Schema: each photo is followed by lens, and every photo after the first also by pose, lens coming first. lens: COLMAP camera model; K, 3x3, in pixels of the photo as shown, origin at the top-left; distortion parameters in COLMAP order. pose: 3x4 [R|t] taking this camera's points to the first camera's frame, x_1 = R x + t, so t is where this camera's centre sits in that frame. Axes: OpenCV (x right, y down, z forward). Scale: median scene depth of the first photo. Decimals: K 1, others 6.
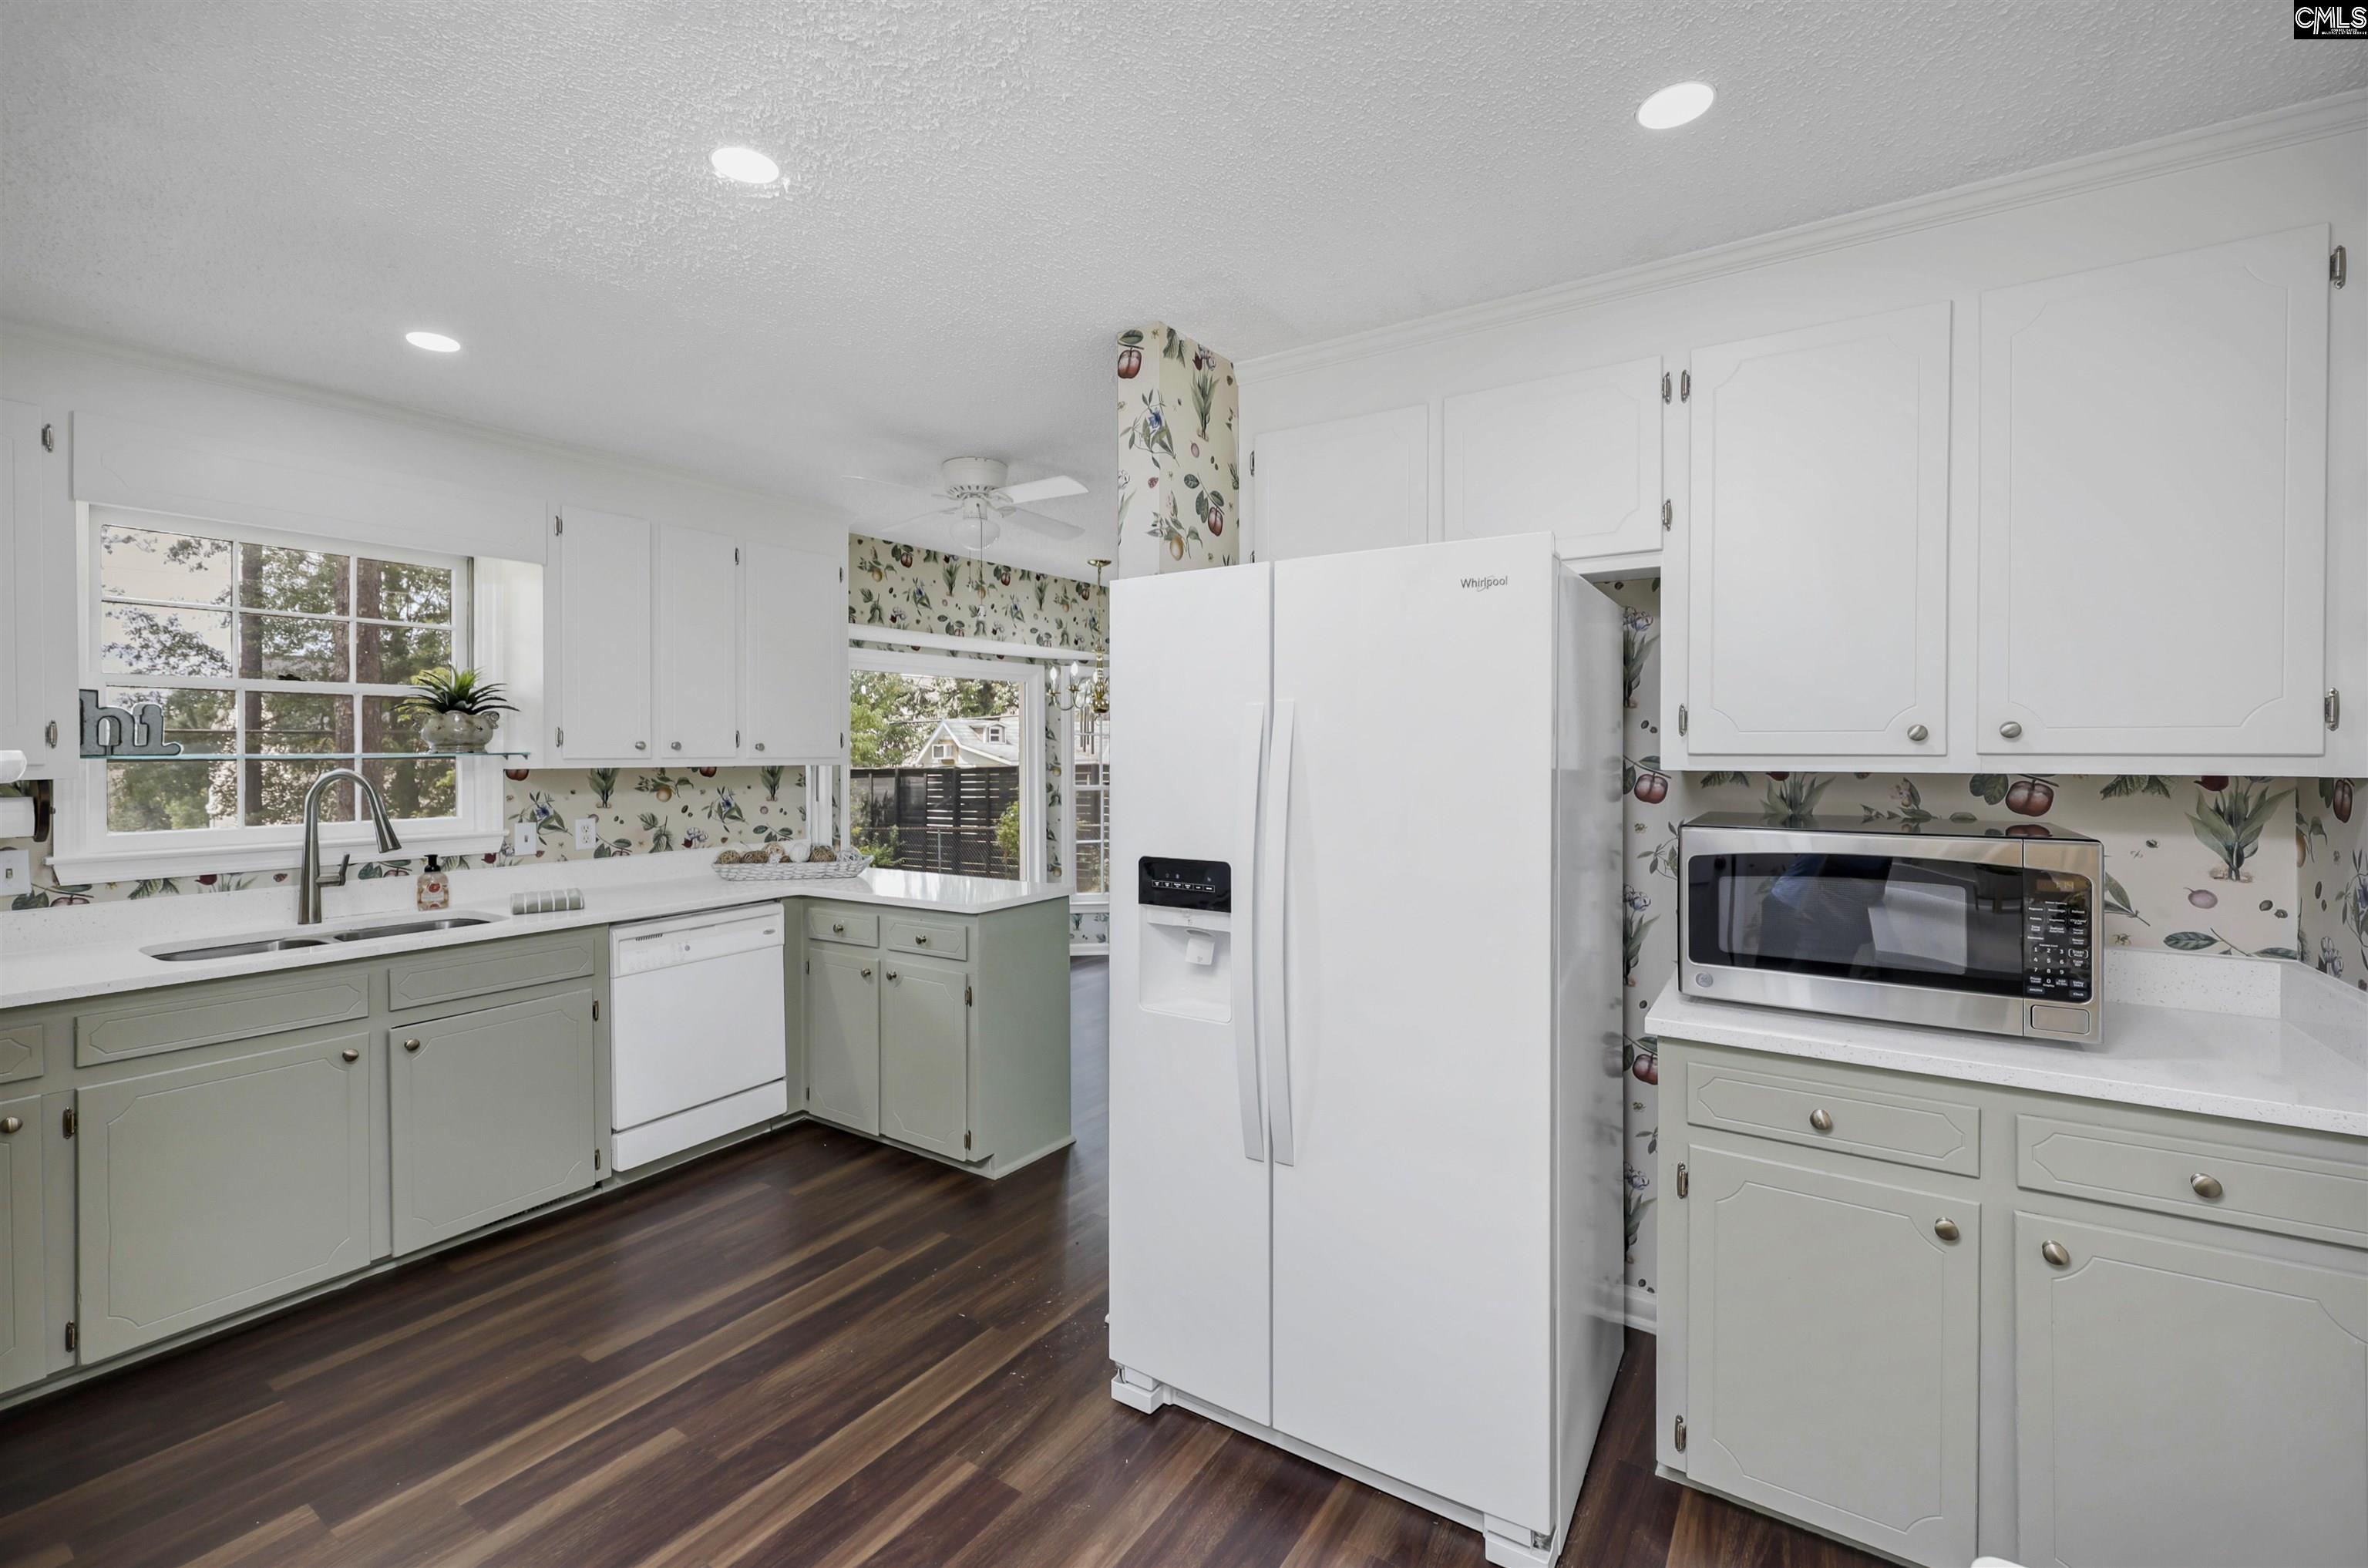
lens RADIAL K [[1004.4, 0, 1211.9], [0, 1004.4, 753.5], [0, 0, 1]] dist [-0.003817, -0.000248]
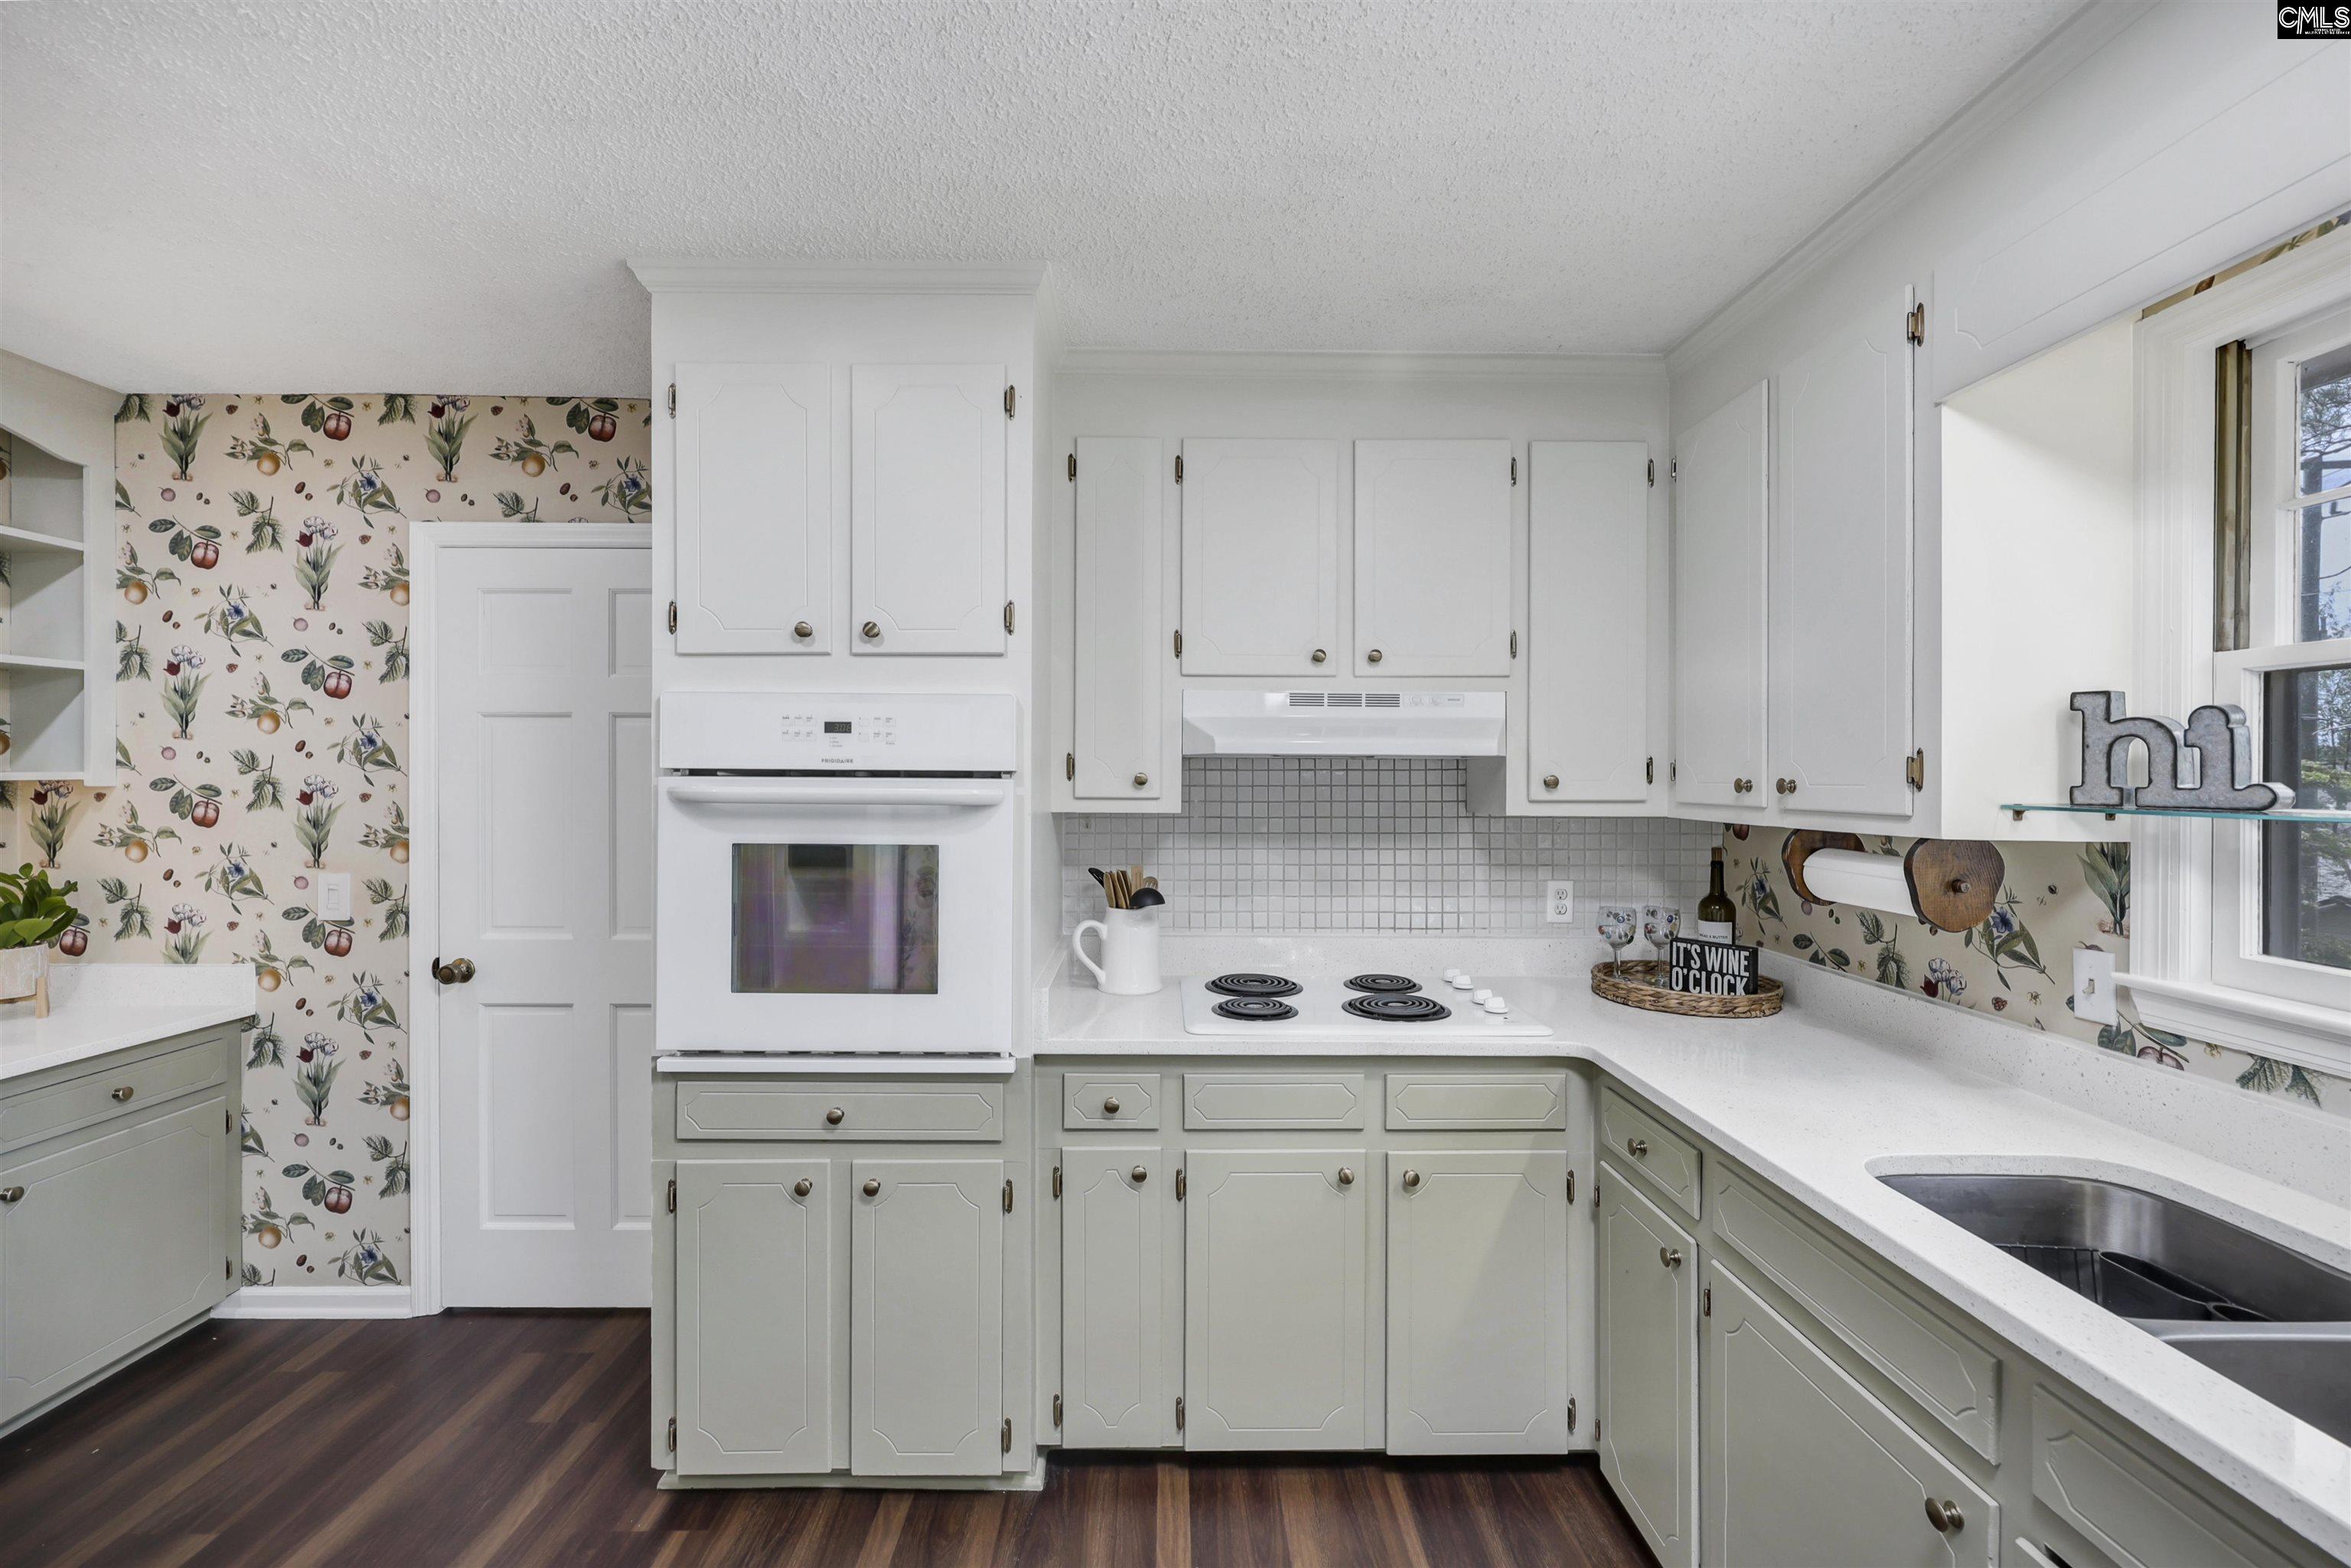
lens RADIAL K [[988.2, 0, 1173.3], [0, 988.2, 777.5], [0, 0, 1]] dist [0.000735, 0.000121]
pose [[-0.842286, 0.000410, -0.539031, -0.228520], [-0.004815, 0.999954, 0.008284, -0.010801], [0.539009, 0.009573, -0.842245, 0.764919]]
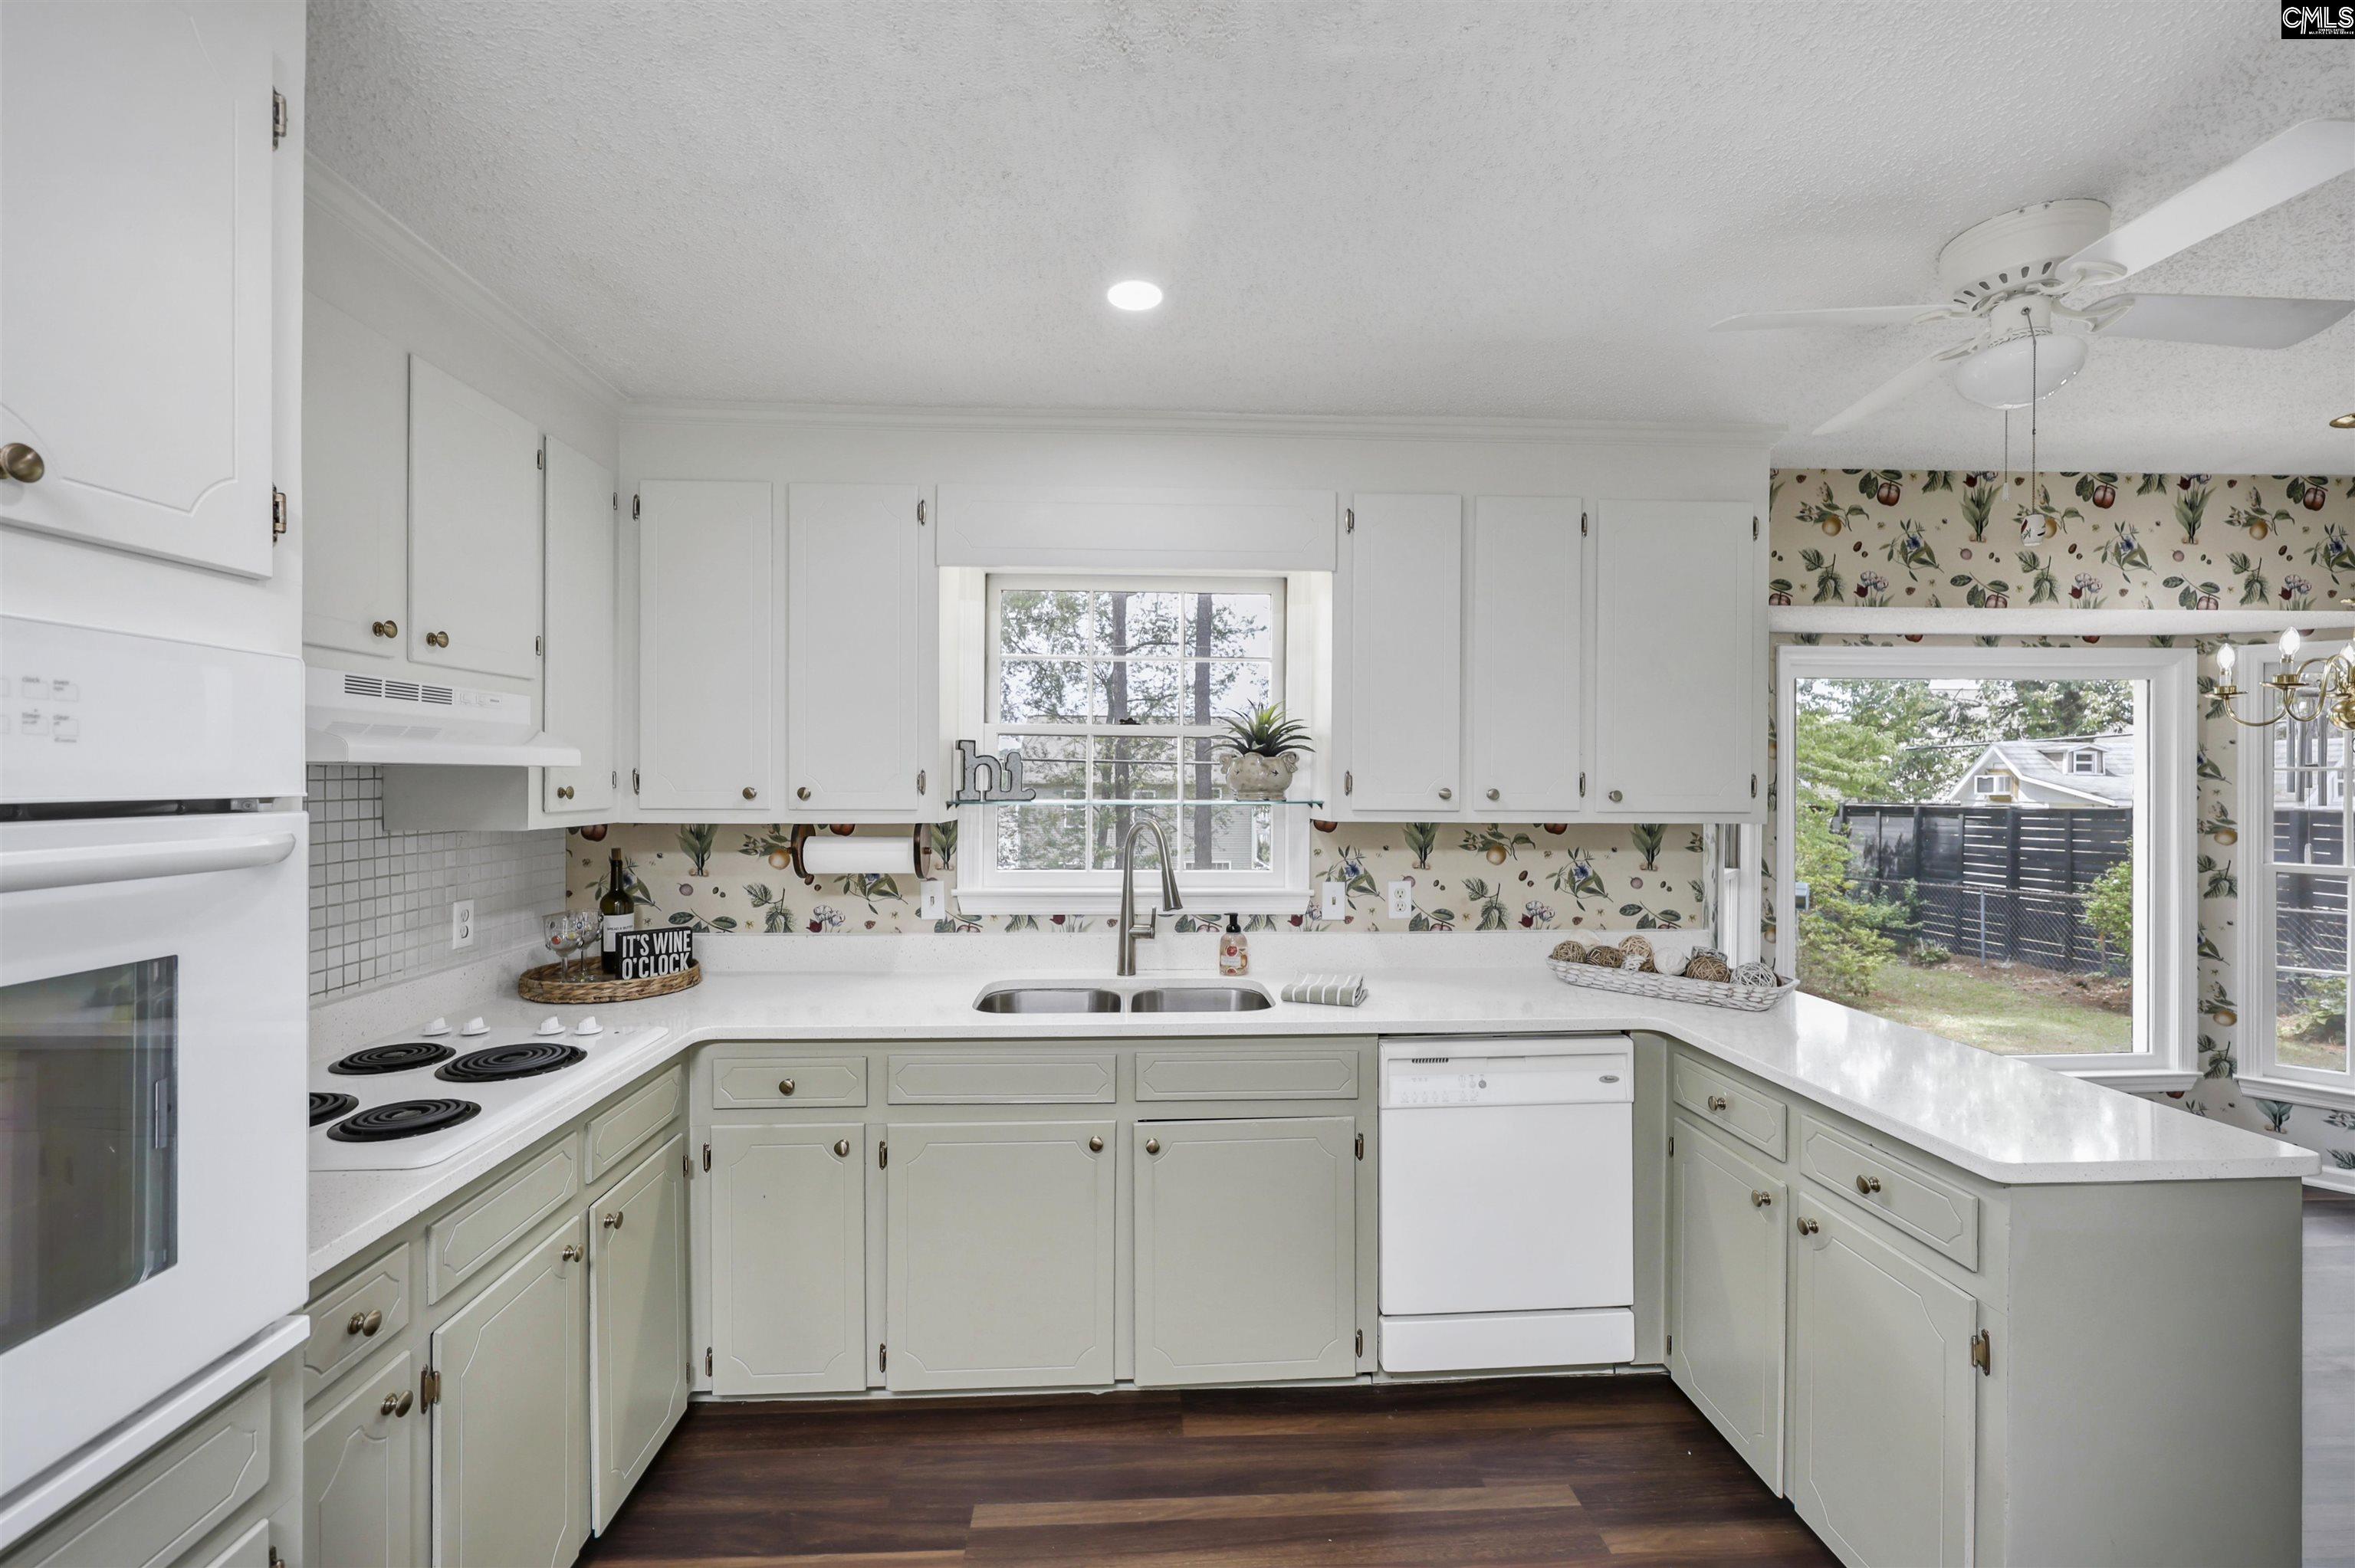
lens RADIAL K [[986.2, 0, 1164.4], [0, 986.2, 778.6], [0, 0, 1]] dist [0.000172, -0.000199]
pose [[0.569696, 0.008051, -0.821816, -0.070573], [-0.009516, 0.999950, 0.003199, -0.017570], [0.821801, 0.005998, 0.569743, 0.357639]]
